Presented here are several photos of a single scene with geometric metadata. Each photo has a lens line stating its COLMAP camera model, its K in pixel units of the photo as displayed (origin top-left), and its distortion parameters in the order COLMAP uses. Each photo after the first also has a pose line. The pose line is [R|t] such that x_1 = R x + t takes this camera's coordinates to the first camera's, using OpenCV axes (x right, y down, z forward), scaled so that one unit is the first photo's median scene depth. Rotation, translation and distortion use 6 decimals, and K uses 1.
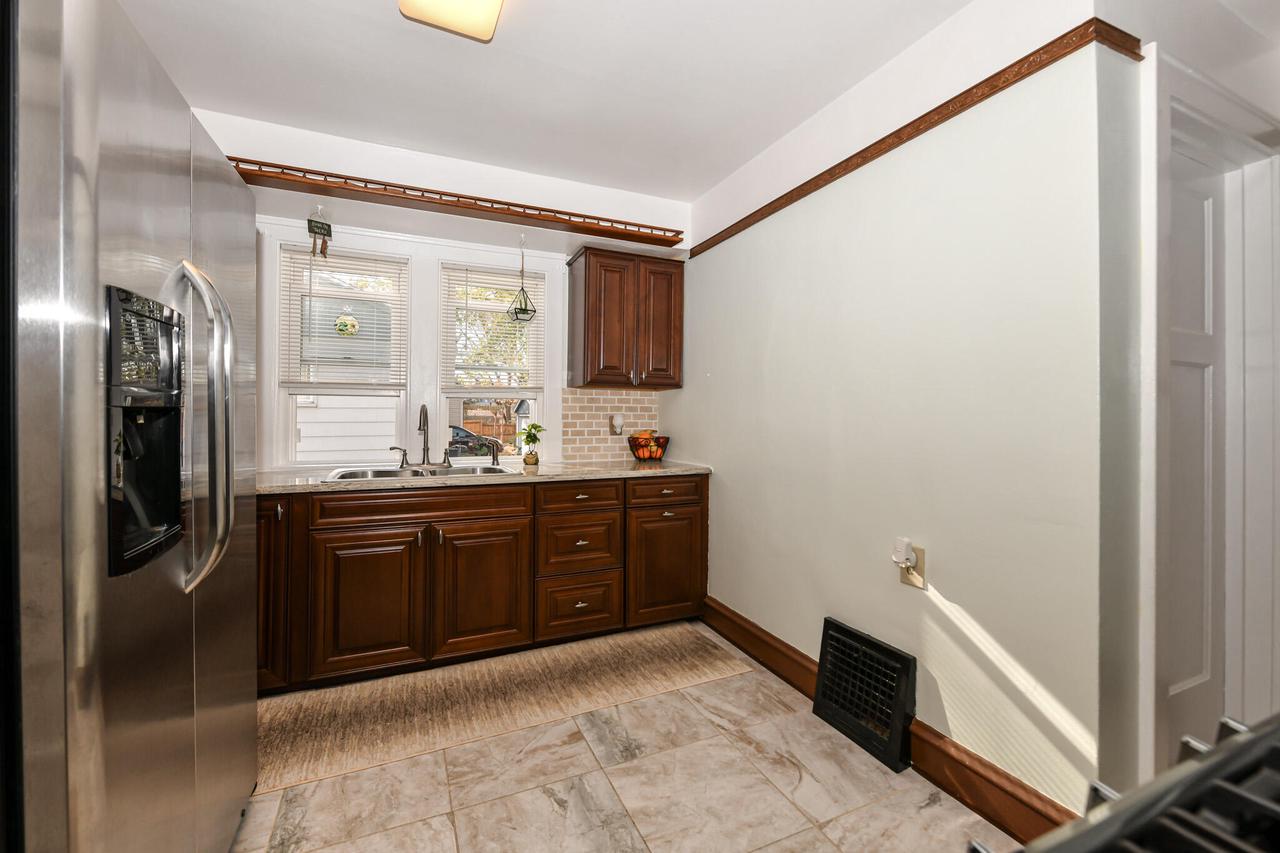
lens RADIAL K [[502.4, 0, 656.1], [0, 502.4, 411.5], [0, 0, 1]] dist [-0.000776, -0.000653]
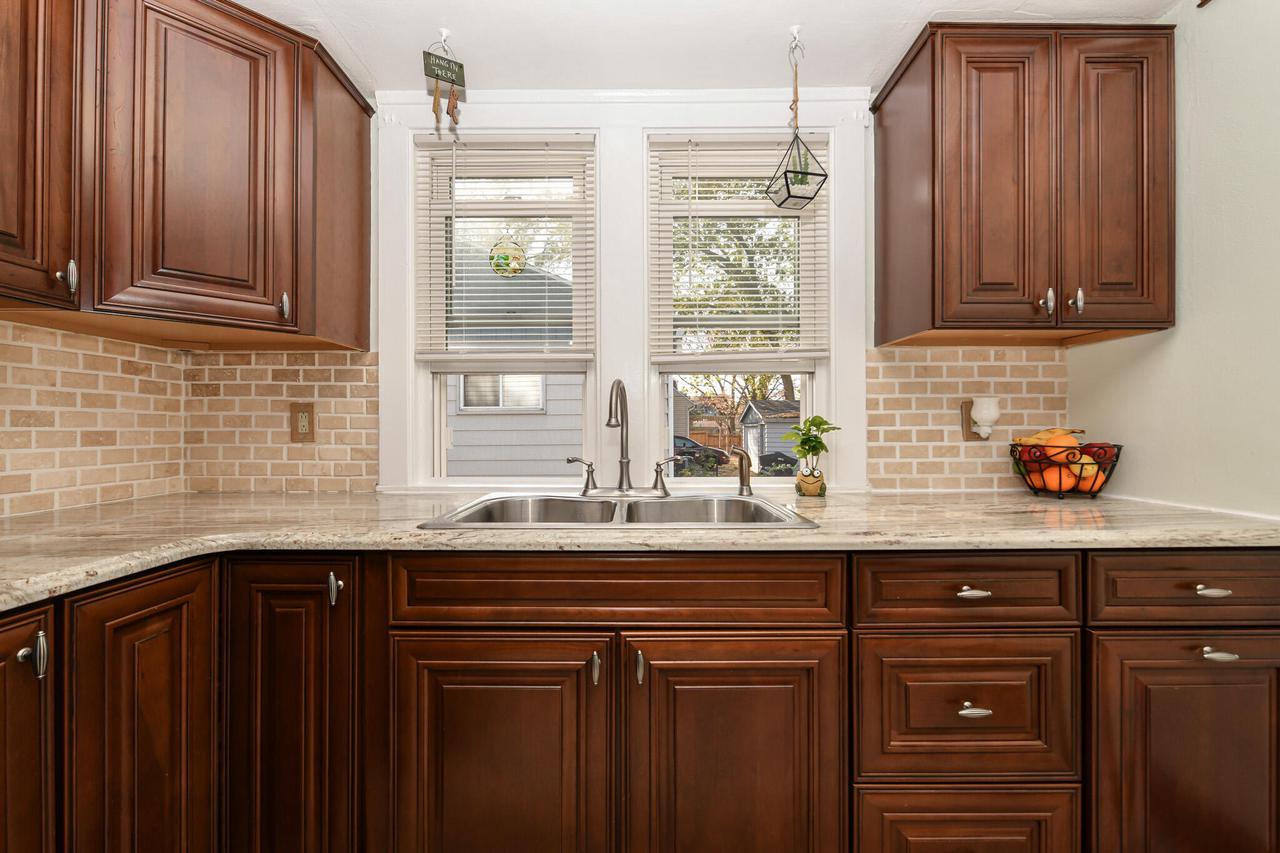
lens RADIAL K [[531.7, 0, 652.4], [0, 531.7, 419.8], [0, 0, 1]] dist [-0.008543, -0.000514]
pose [[0.906259, -0.013810, -0.422497, -0.181395], [0.012289, 0.999904, -0.006324, 0.031877], [0.422544, 0.000539, 0.906342, 0.479860]]
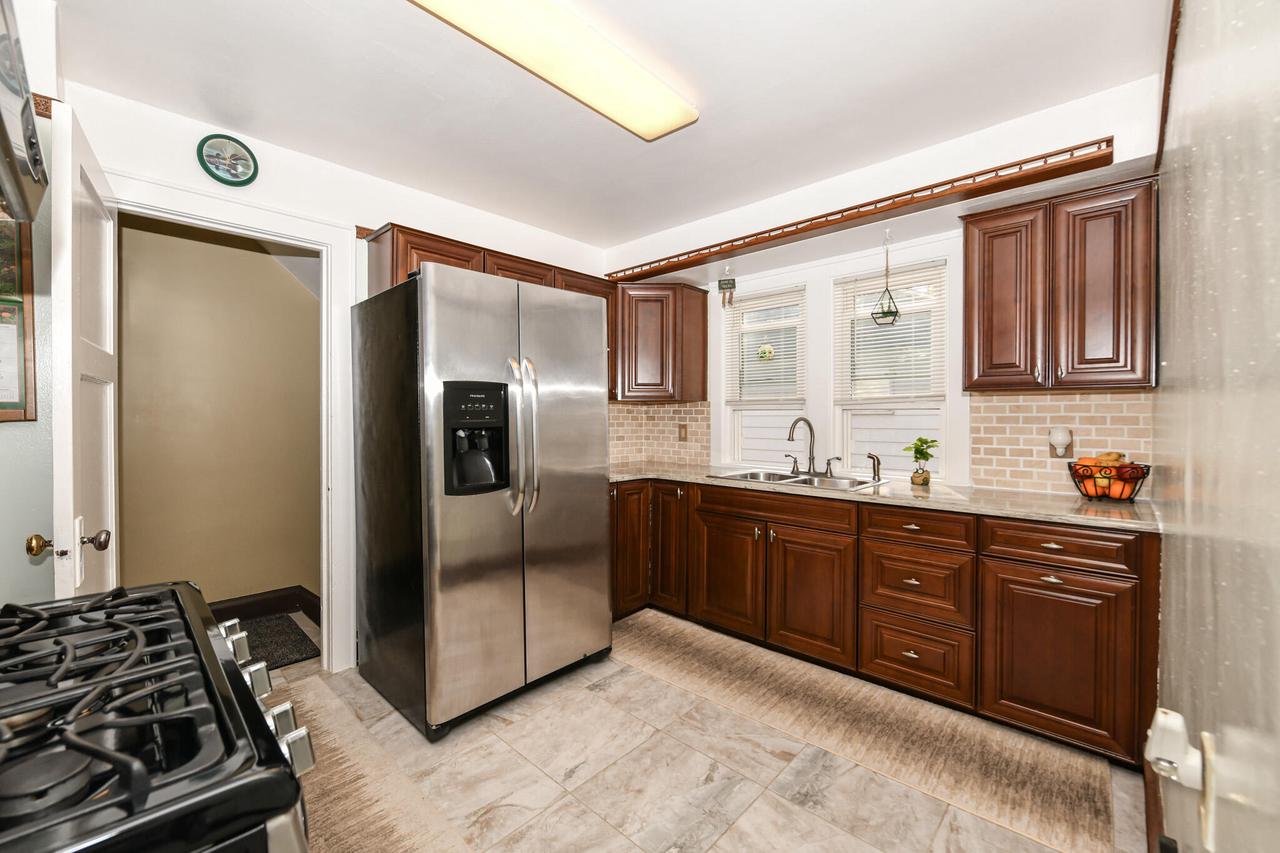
lens RADIAL K [[531.7, 0, 647.2], [0, 531.7, 419.7], [0, 0, 1]] dist [-0.008543, -0.000514]
pose [[0.390441, -0.000481, -0.920628, 0.454982], [0.003226, 0.999994, 0.000846, -0.010156], [0.920622, -0.003300, 0.390441, 0.226374]]
